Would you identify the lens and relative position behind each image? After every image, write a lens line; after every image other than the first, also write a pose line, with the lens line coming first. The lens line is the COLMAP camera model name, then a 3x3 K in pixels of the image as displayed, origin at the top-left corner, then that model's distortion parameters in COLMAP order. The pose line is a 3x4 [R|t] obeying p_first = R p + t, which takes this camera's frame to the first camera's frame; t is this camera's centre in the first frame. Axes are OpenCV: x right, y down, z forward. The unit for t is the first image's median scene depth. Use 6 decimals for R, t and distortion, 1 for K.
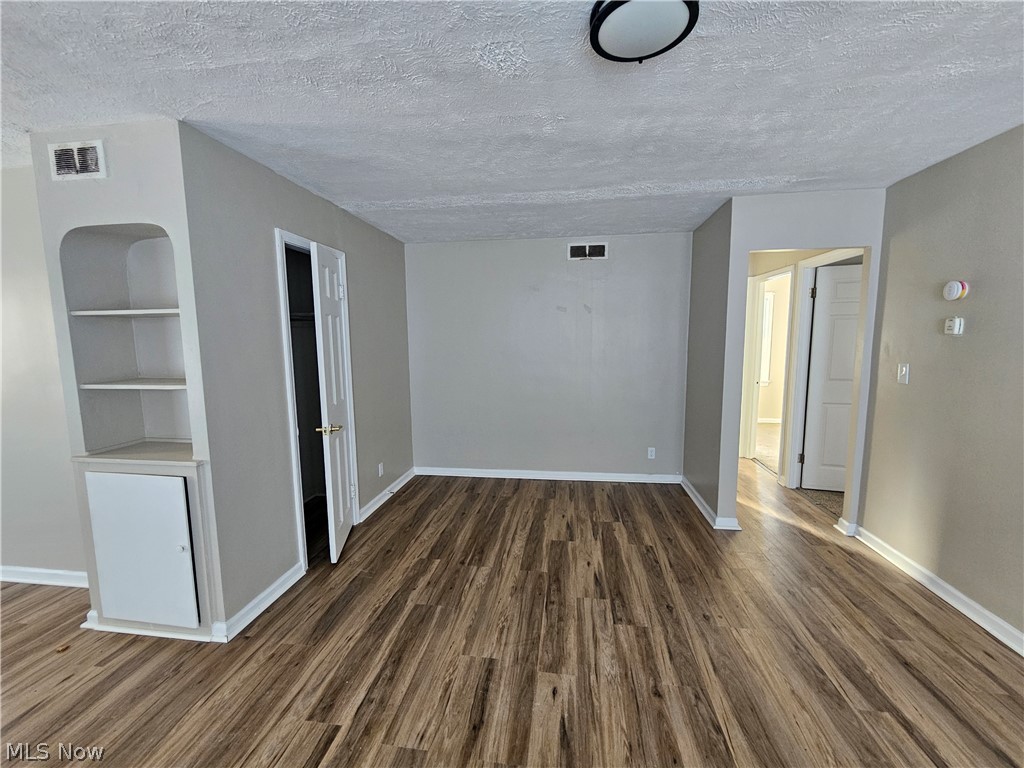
lens RADIAL K [[421.1, 0, 506.0], [0, 421.1, 383.0], [0, 0, 1]] dist [-0.001273, 0.000014]
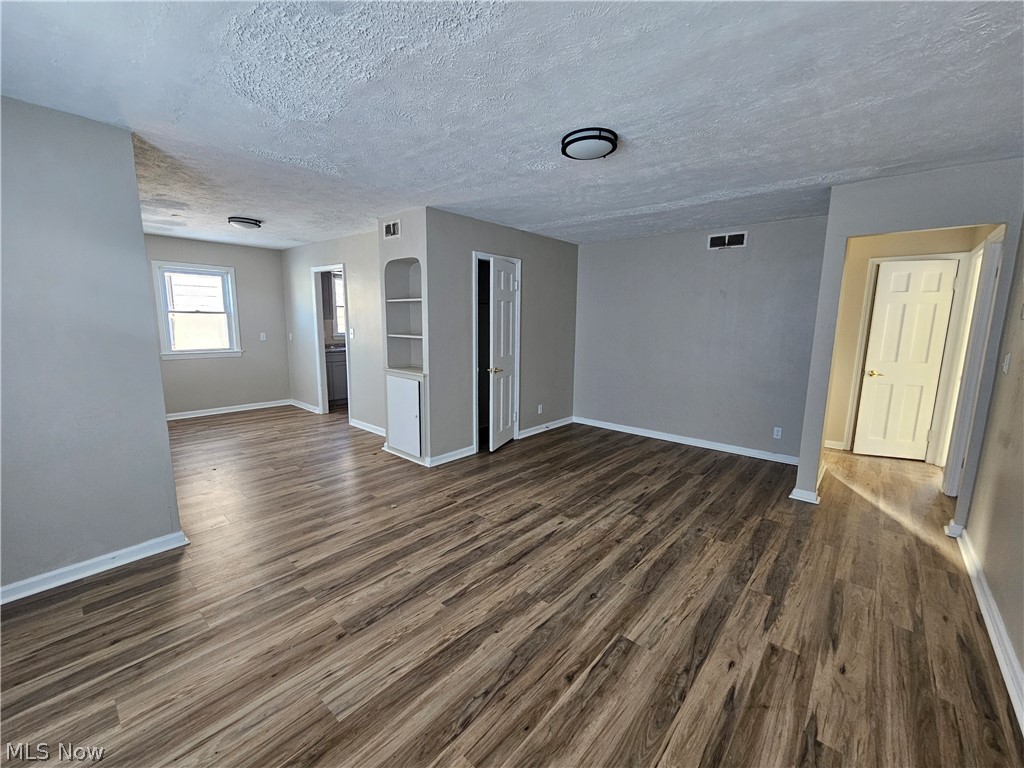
lens RADIAL K [[421.1, 0, 506.0], [0, 421.1, 383.0], [0, 0, 1]] dist [-0.001273, 0.000014]
pose [[0.833838, 0.102916, -0.542331, 0.599063], [-0.081101, 0.994645, 0.064056, 0.056648], [0.546020, -0.009428, 0.837719, -0.413874]]
